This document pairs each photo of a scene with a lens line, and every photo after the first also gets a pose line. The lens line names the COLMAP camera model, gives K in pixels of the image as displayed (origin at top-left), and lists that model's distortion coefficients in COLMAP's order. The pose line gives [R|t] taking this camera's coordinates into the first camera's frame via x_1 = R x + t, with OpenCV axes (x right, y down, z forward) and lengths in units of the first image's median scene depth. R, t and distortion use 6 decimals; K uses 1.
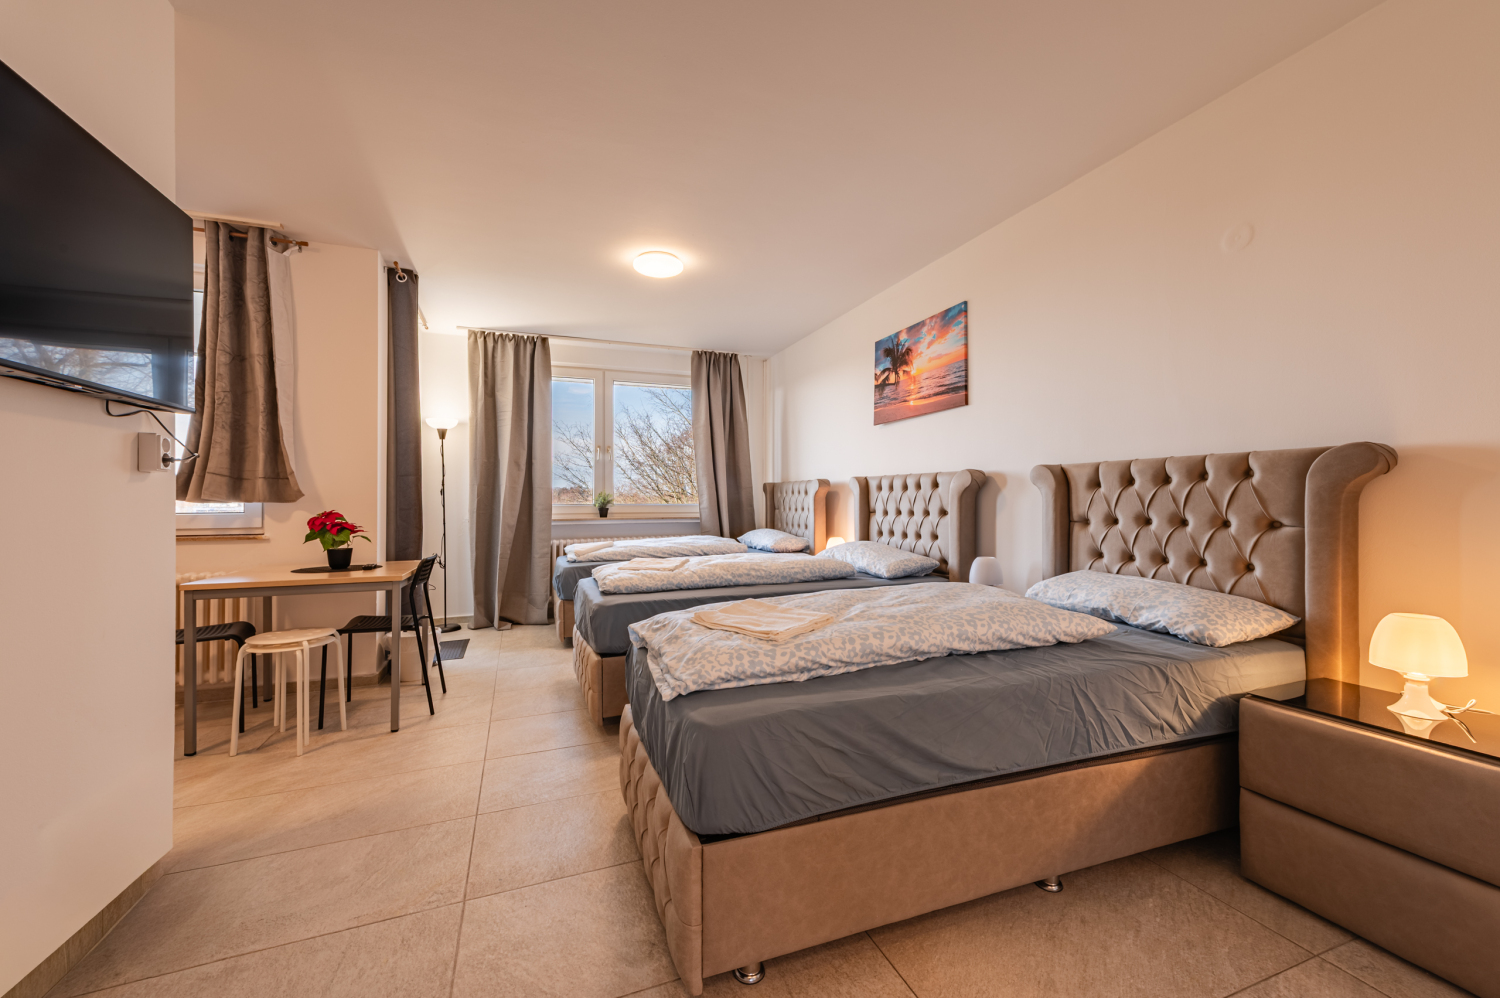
lens RADIAL K [[585.8, 0, 750.0], [0, 585.8, 499.0], [0, 0, 1]] dist [0.000351, 0.000036]
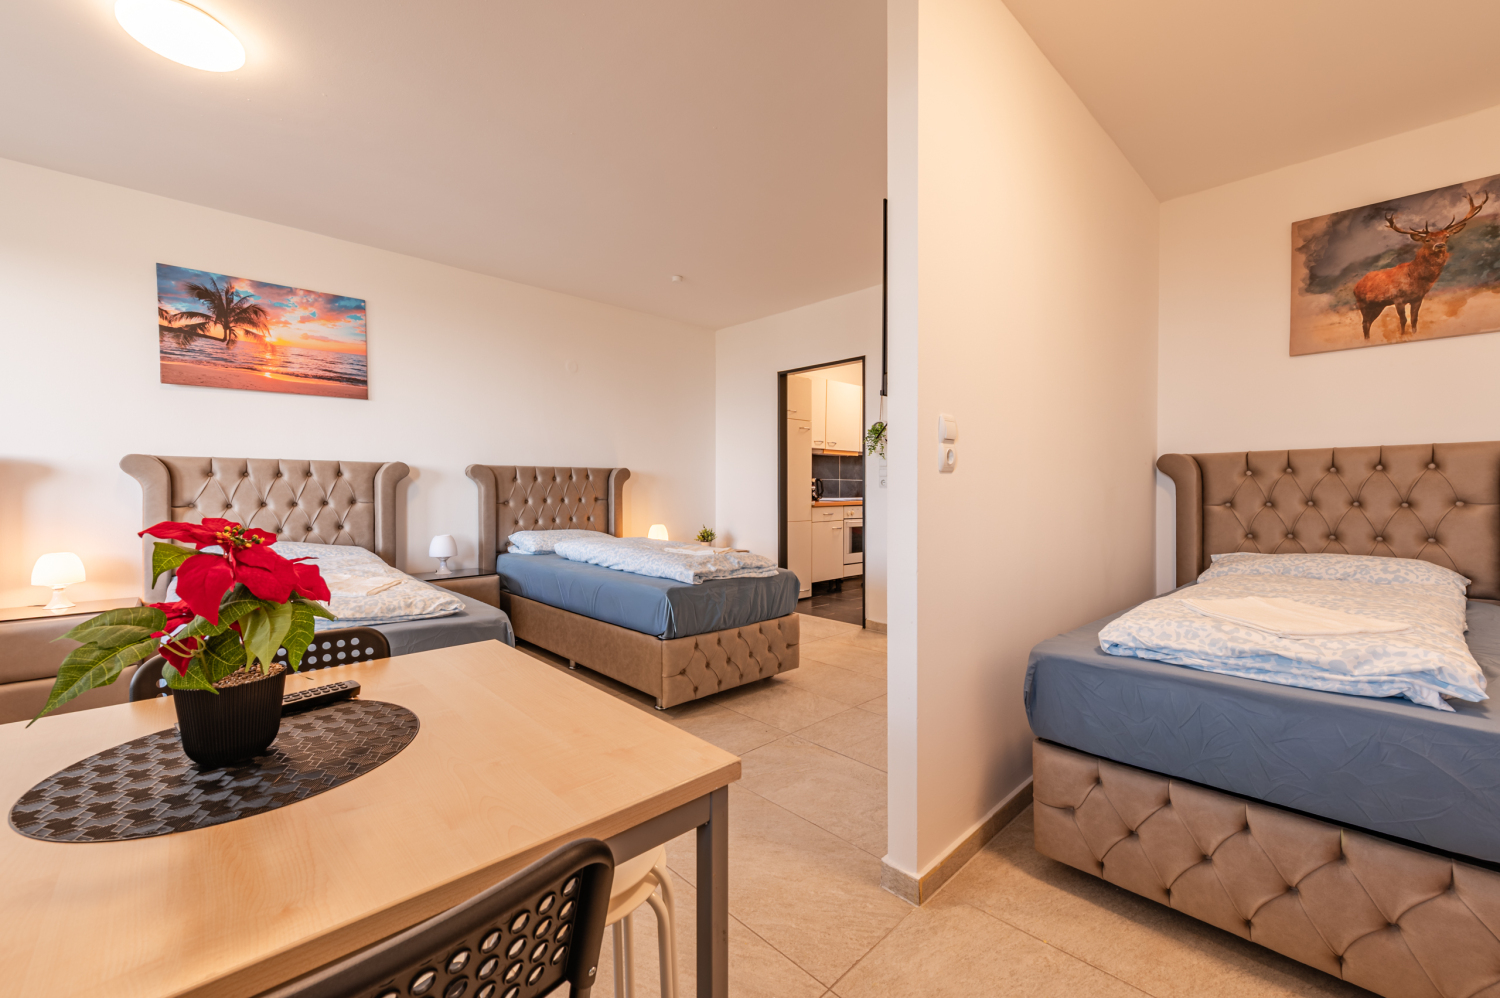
lens RADIAL K [[597.8, 0, 731.4], [0, 597.8, 498.3], [0, 0, 1]] dist [0.000483, -0.000043]
pose [[-0.383141, -0.013385, 0.923593, -0.773263], [0.003410, 0.999868, 0.015905, 0.002950], [-0.923683, 0.009243, -0.383045, 0.705004]]
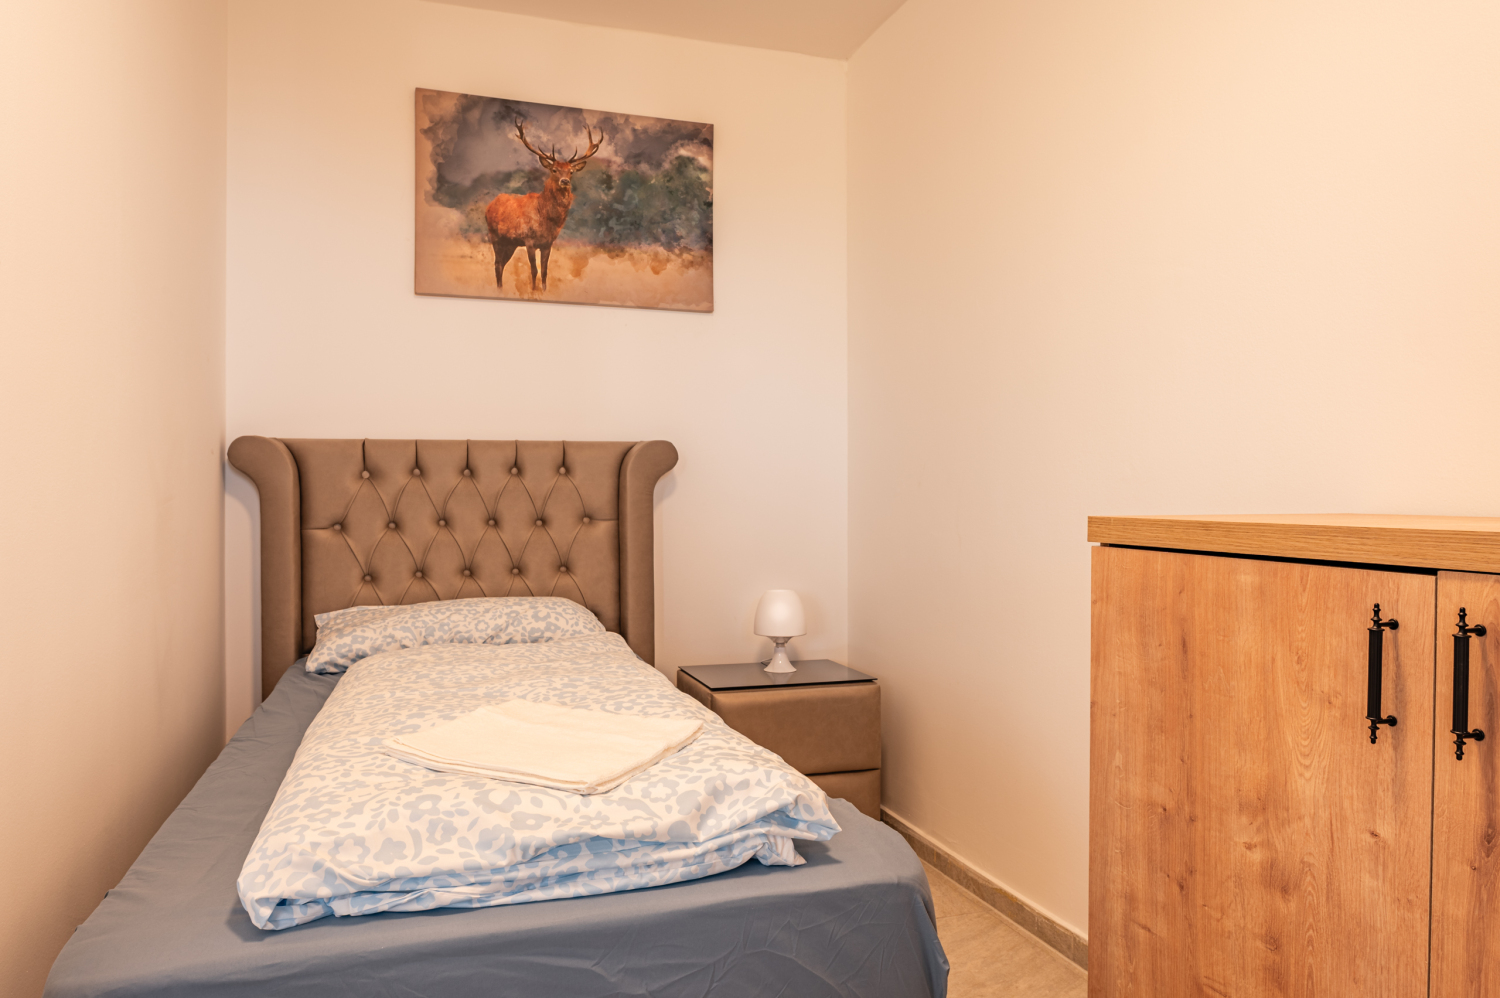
lens RADIAL K [[1035.2, 0, 750.0], [0, 1035.2, 499.0], [0, 0, 1]] dist [0.002908, -0.000964]
pose [[-0.999256, -0.000083, 0.038576, -0.499206], [-0.000007, 0.999998, 0.001956, 0.002089], [-0.038576, 0.001954, -0.999254, 0.456903]]
